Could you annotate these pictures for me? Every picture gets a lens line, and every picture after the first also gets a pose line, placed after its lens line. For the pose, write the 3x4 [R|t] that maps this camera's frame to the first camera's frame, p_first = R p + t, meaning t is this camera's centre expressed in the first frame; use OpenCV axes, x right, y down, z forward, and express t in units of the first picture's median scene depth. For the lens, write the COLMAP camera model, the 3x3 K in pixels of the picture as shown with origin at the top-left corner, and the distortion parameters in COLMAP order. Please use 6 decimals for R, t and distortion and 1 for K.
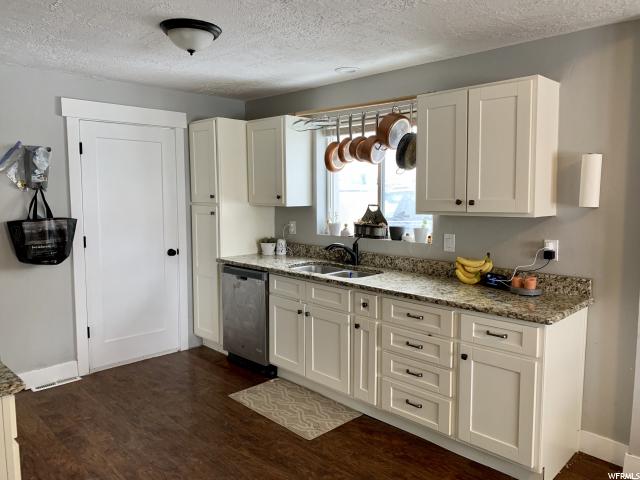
lens RADIAL K [[488.8, 0, 320.0], [0, 488.8, 240.0], [0, 0, 1]] dist [0.046075, 0.001600]
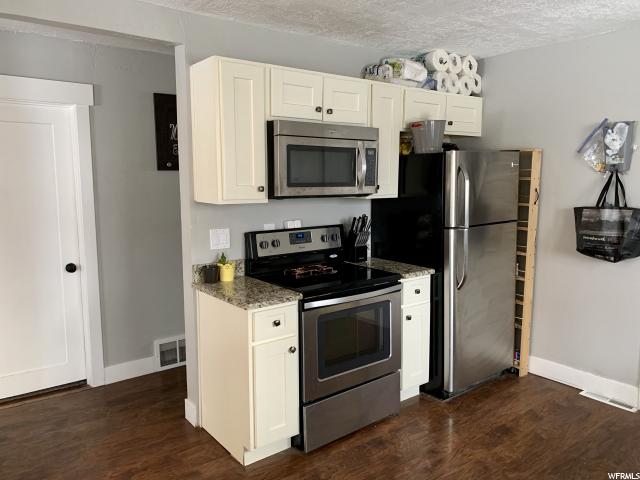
lens RADIAL K [[499.4, 0, 320.0], [0, 499.4, 240.0], [0, 0, 1]] dist [0.100753, -0.150165]
pose [[-0.126800, 0.129159, -0.983483, 0.368192], [-0.096275, 0.985203, 0.141798, -0.061676], [0.987245, 0.112665, -0.112489, 0.601022]]
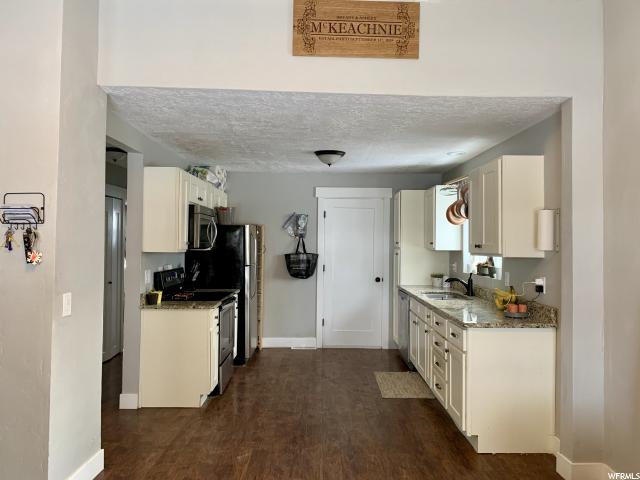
lens RADIAL K [[488.8, 0, 320.0], [0, 488.8, 240.0], [0, 0, 1]] dist [0.046075, 0.001600]
pose [[0.717594, 0.006949, -0.696427, 0.735507], [-0.081648, 0.993894, -0.074213, 0.035780], [0.691659, 0.110116, 0.713780, -0.241524]]
